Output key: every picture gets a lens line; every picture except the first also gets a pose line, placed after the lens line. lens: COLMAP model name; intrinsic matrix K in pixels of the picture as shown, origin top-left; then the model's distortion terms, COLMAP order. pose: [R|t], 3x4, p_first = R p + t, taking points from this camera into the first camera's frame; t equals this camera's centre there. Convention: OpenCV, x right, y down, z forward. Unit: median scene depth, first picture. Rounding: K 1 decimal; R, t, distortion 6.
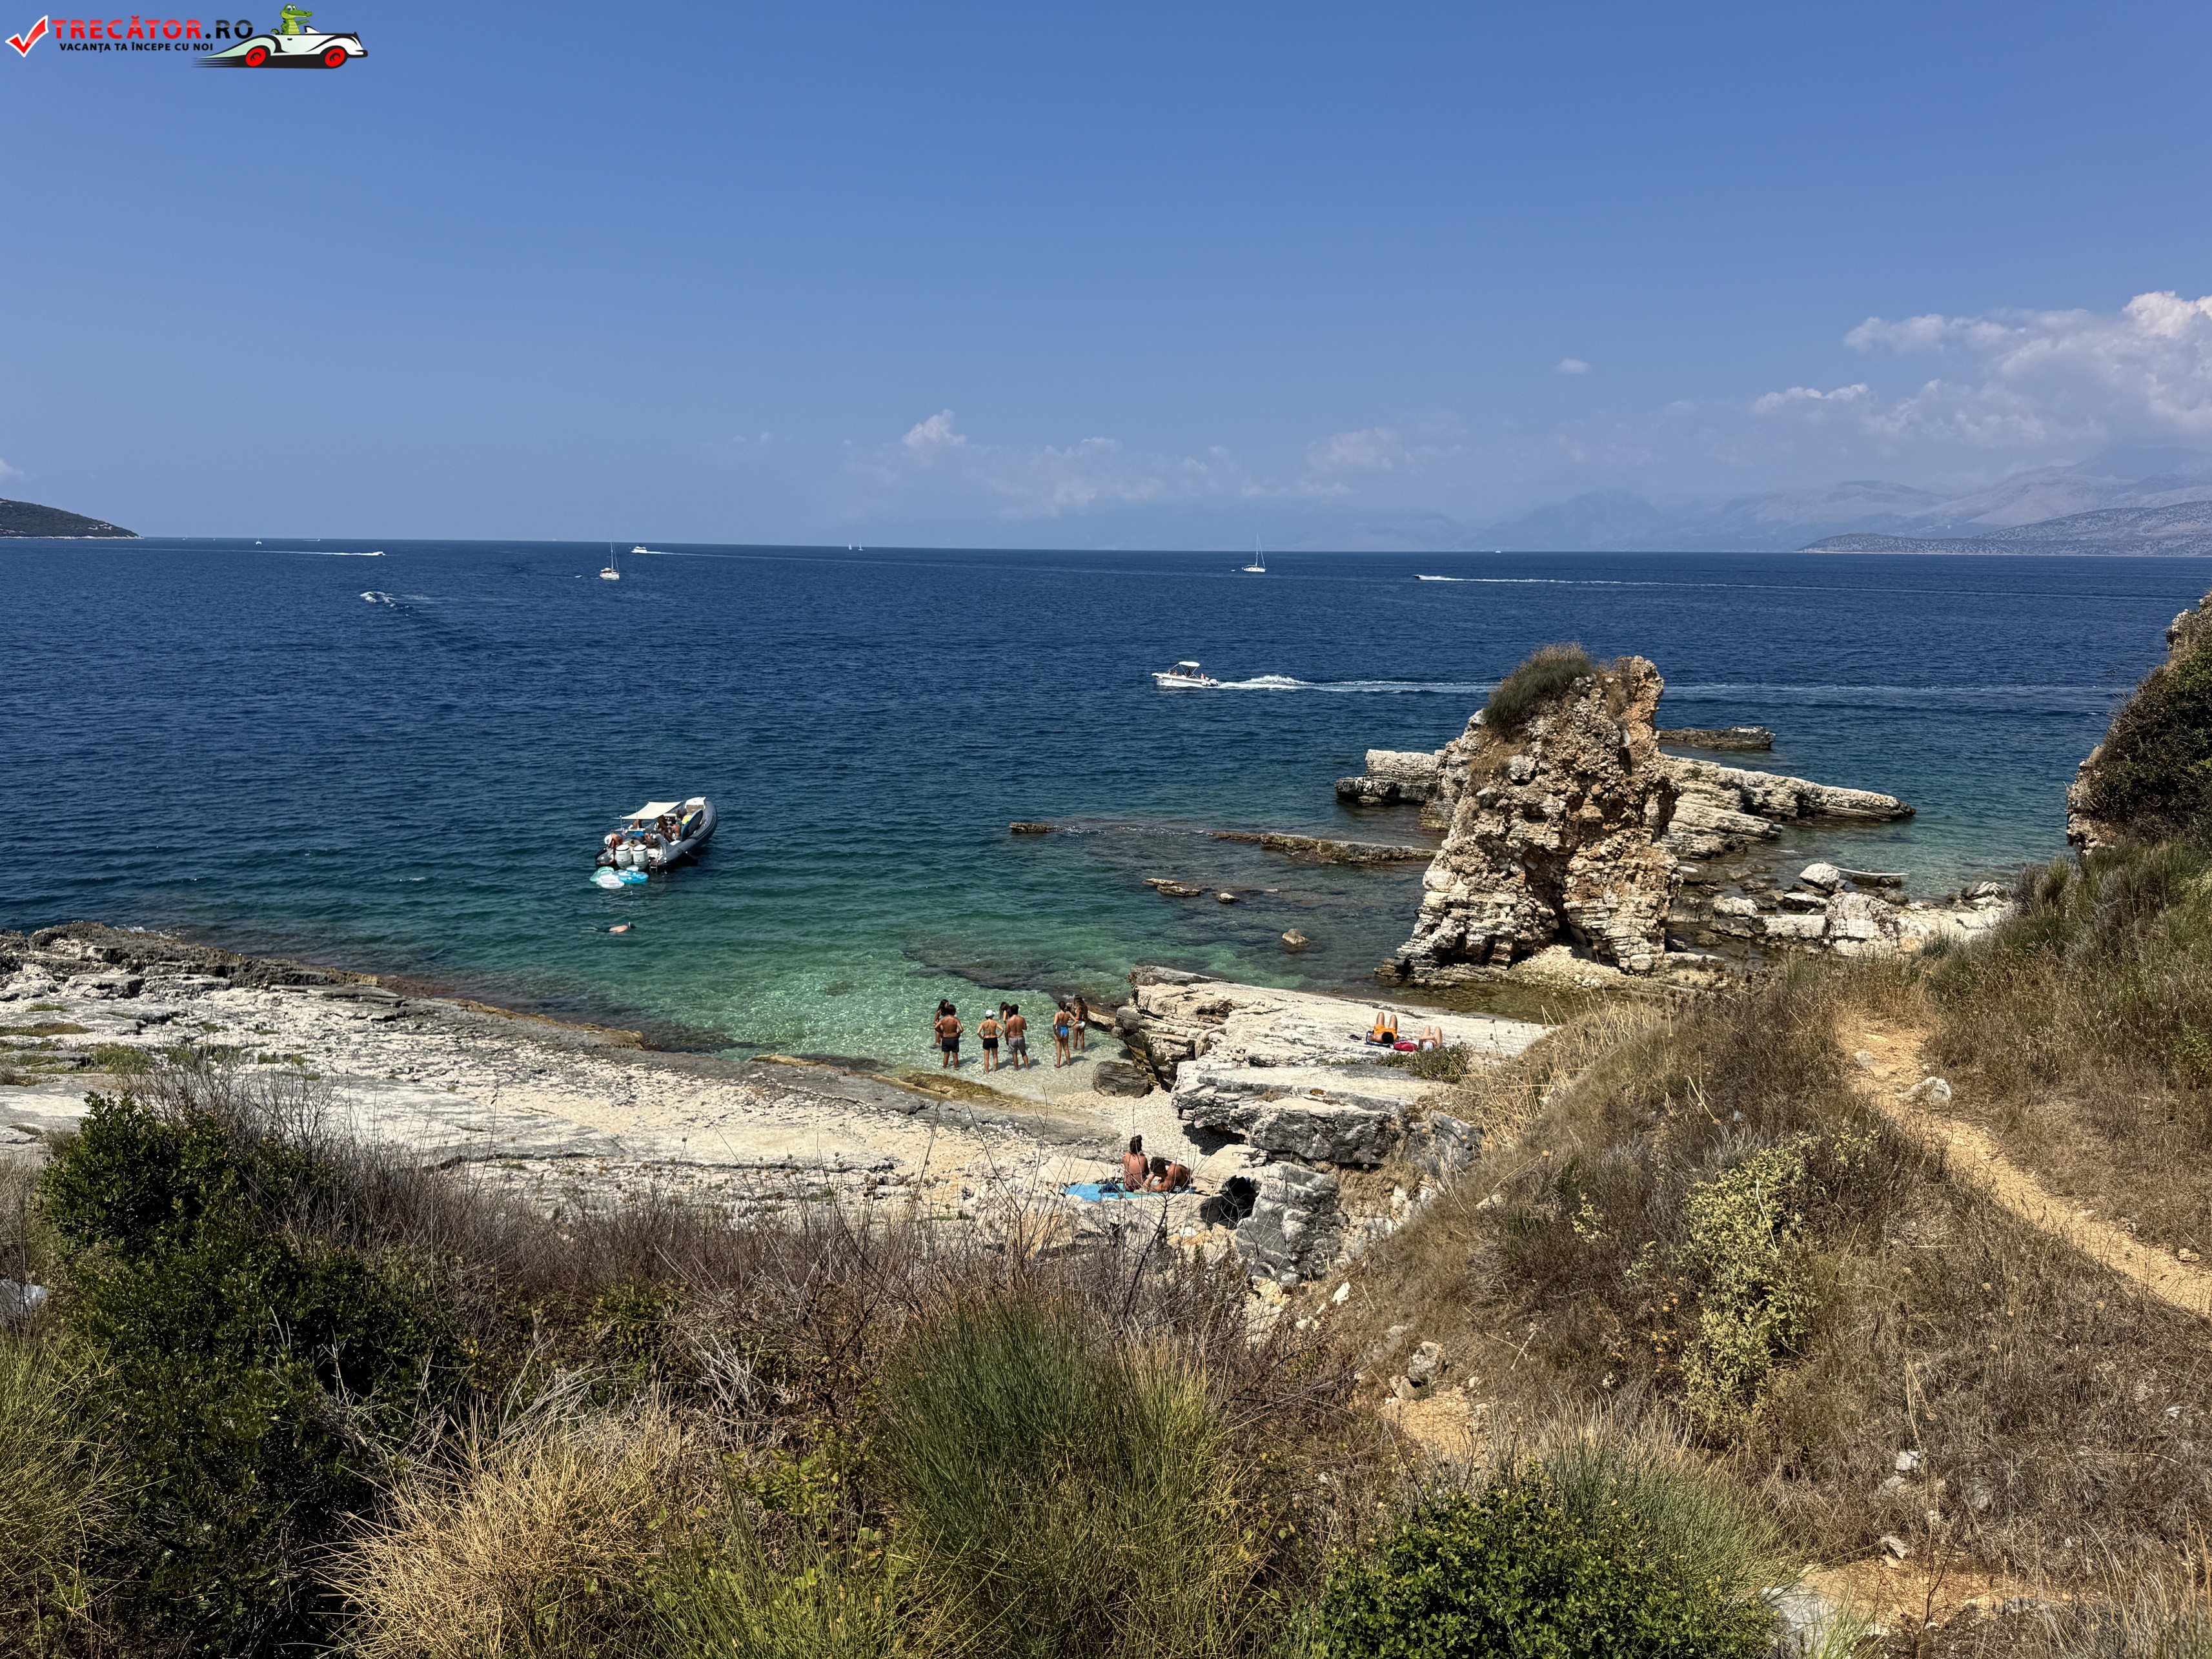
lens RADIAL K [[1585.8, 0, 1114.7], [0, 1585.8, 836.3], [0, 0, 1]] dist [0.191713, -0.257428]
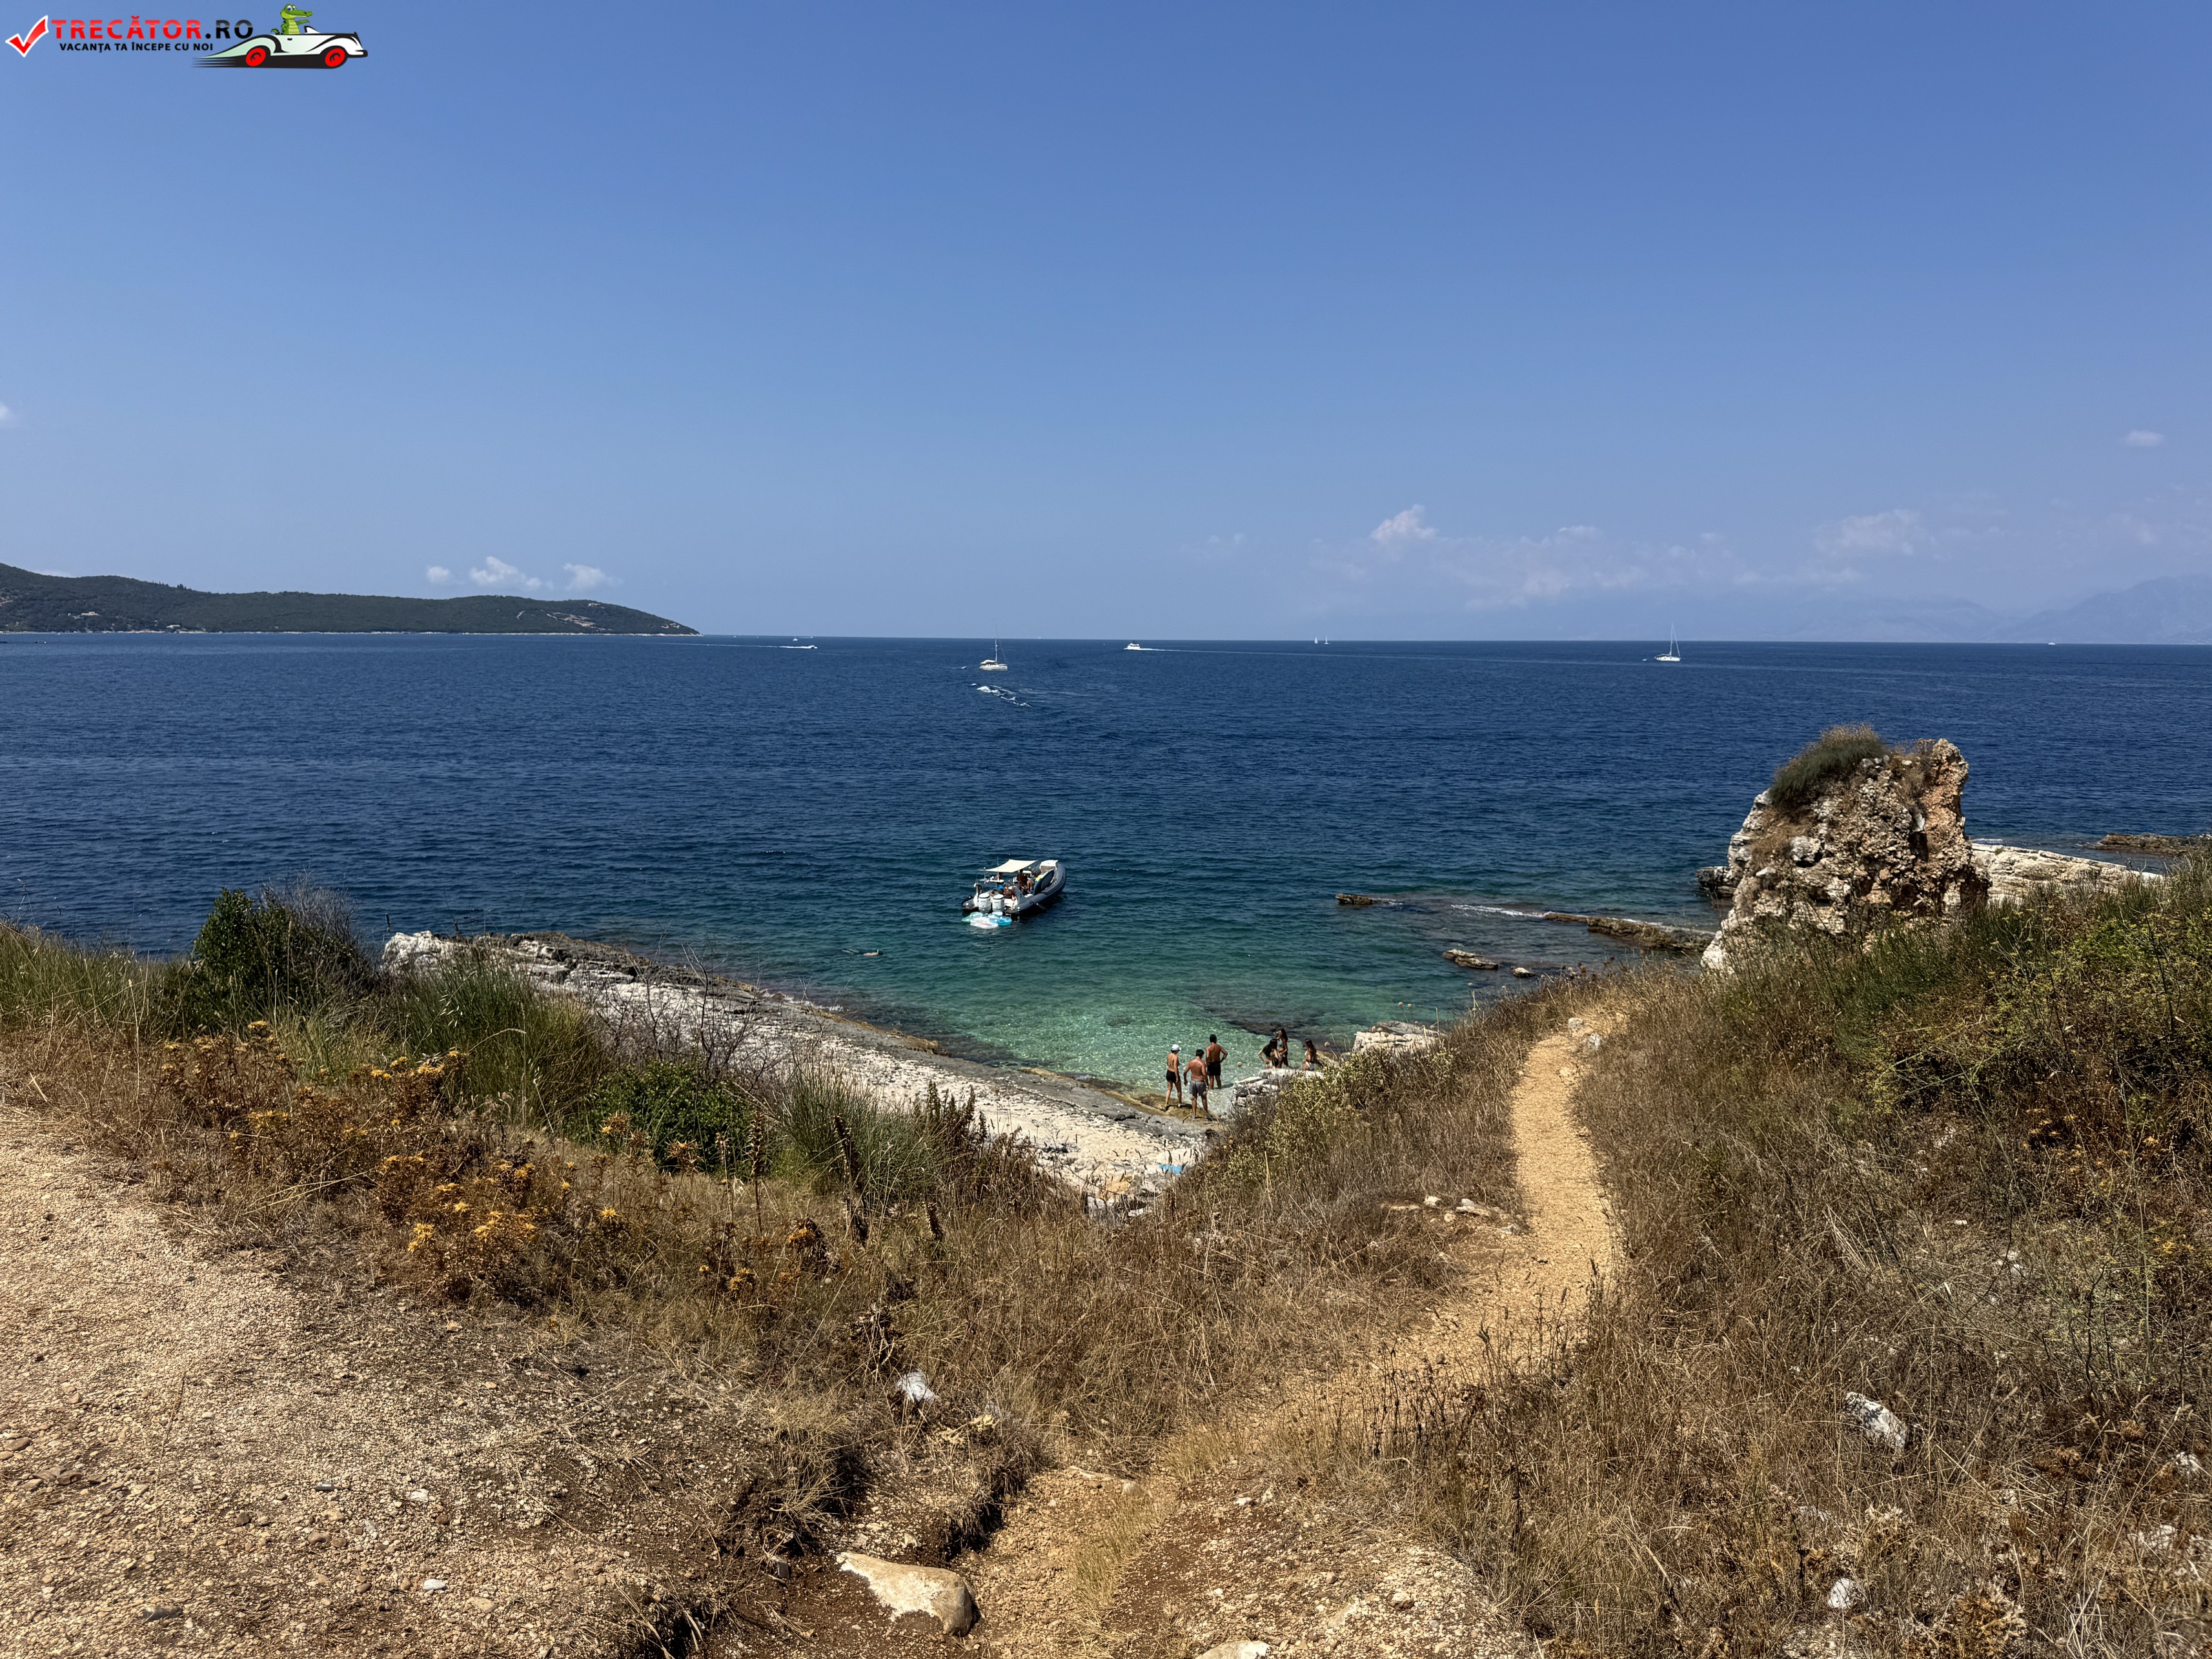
lens RADIAL K [[1585.8, 0, 1114.7], [0, 1585.8, 836.3], [0, 0, 1]] dist [0.191713, -0.257428]
pose [[0.961430, 0.035934, -0.272694, 0.119455], [-0.051245, 0.997472, -0.049232, 0.019970], [0.270235, 0.061308, 0.960840, -0.068789]]
